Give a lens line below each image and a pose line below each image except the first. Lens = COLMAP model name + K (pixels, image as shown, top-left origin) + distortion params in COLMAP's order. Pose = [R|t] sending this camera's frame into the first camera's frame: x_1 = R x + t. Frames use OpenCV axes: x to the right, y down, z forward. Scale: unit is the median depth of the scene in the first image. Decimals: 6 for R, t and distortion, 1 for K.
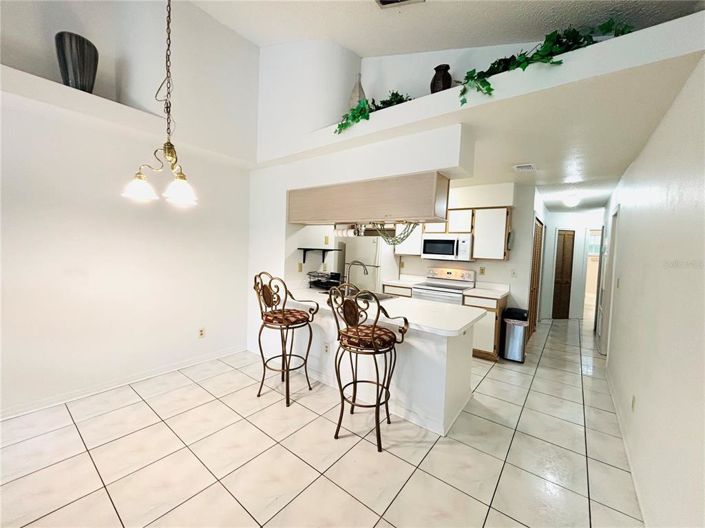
lens RADIAL K [[285.0, 0, 352.7], [0, 285.0, 263.1], [0, 0, 1]] dist [0.000500, -0.000275]
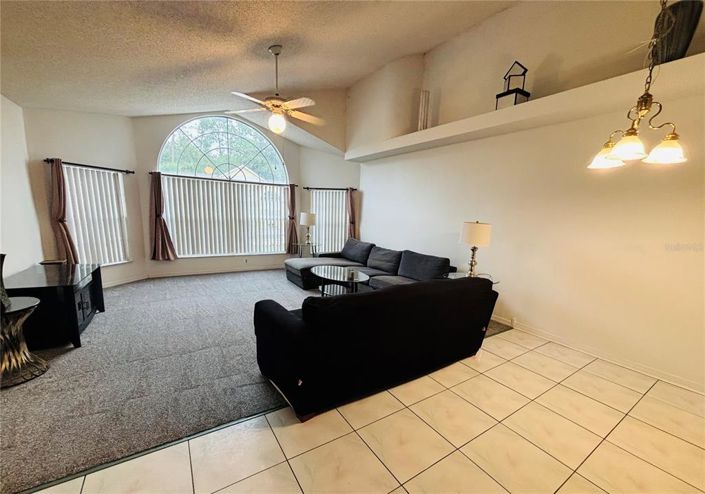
lens RADIAL K [[292.0, 0, 359.9], [0, 292.0, 269.4], [0, 0, 1]] dist [0.000283, 0.001672]
pose [[-0.315492, 0.132174, -0.939678, 0.281565], [-0.104249, 0.979430, 0.172766, 0.018926], [0.943185, 0.152467, -0.295223, 0.277363]]
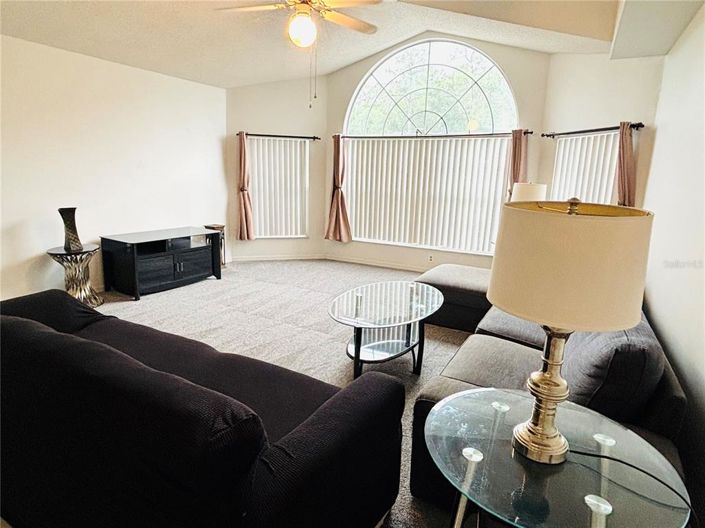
lens RADIAL K [[415.1, 0, 349.7], [0, 415.1, 264.3], [0, 0, 1]] dist [-0.002926, -0.003129]
pose [[-0.987092, -0.031598, -0.157009, -0.659677], [-0.072446, 0.962408, 0.261768, -0.037421], [0.142835, 0.269764, -0.952274, 0.620978]]
